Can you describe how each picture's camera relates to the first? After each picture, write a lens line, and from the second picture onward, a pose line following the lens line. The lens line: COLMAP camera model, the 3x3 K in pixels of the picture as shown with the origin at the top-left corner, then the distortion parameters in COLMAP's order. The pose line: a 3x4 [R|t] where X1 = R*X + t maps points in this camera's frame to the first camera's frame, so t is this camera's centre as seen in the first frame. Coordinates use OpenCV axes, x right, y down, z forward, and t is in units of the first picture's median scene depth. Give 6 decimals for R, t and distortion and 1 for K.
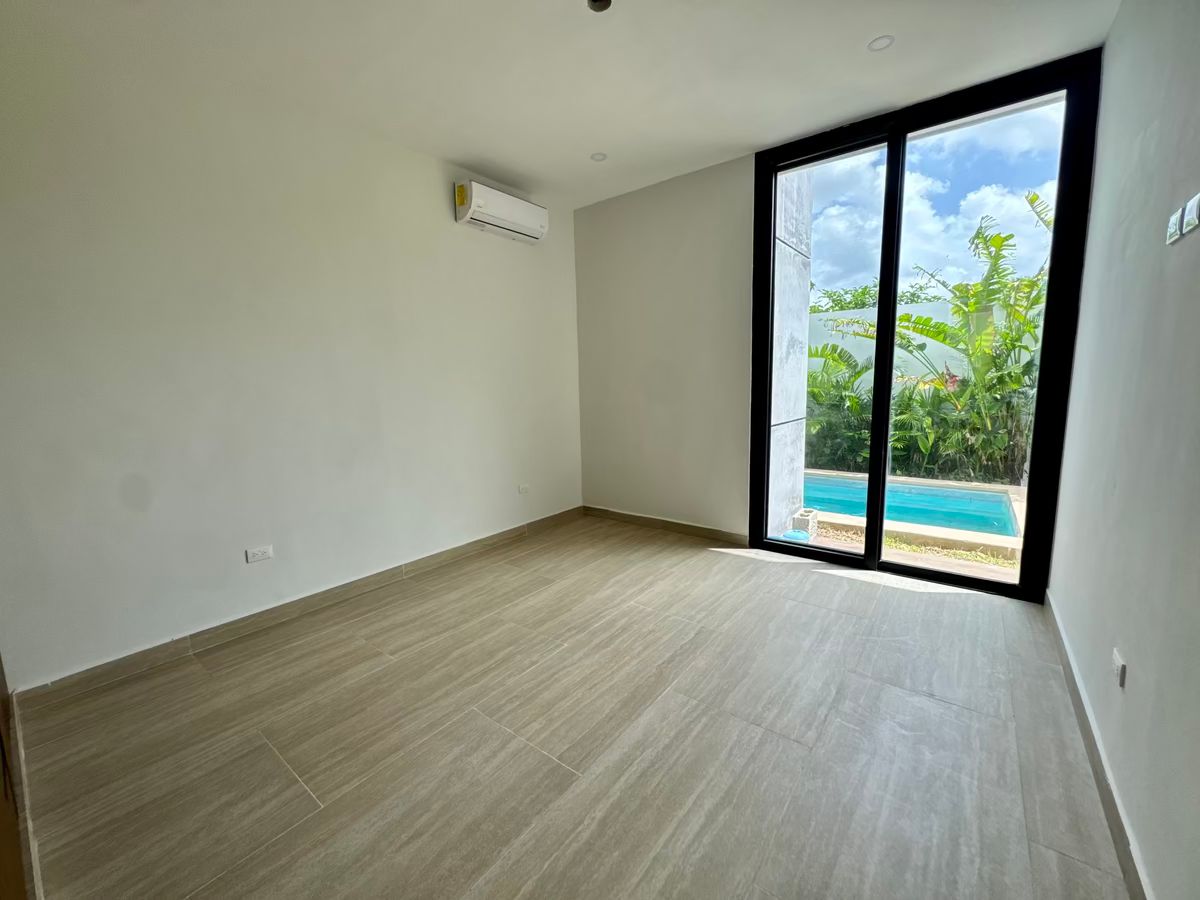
lens RADIAL K [[481.3, 0, 599.8], [0, 481.3, 456.5], [0, 0, 1]] dist [-0.002698, 0.000786]
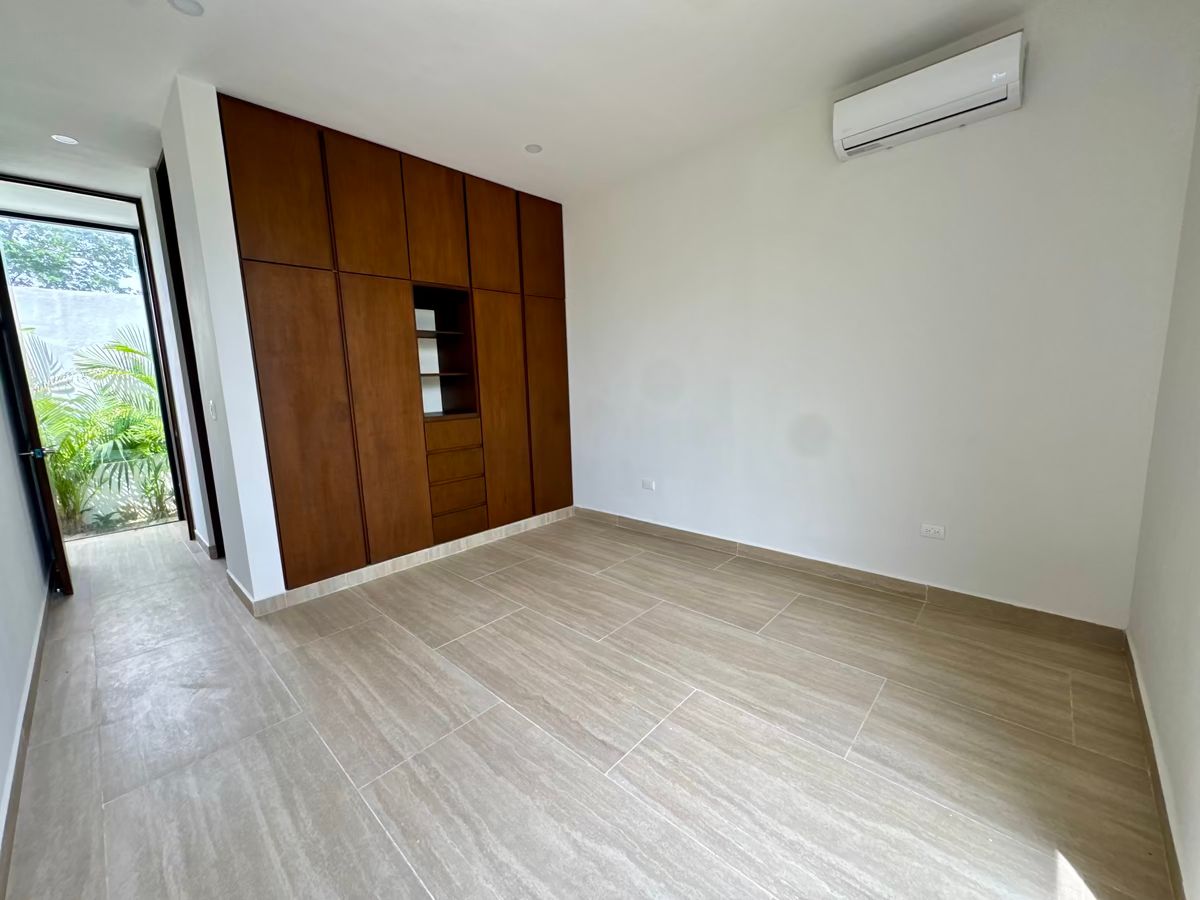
lens RADIAL K [[481.3, 0, 599.0], [0, 481.3, 455.7], [0, 0, 1]] dist [-0.002698, 0.000786]
pose [[-0.095542, 0.186699, -0.977760, 0.763942], [-0.113497, 0.973805, 0.197034, -0.166674], [0.988934, 0.129798, -0.071850, 0.932025]]
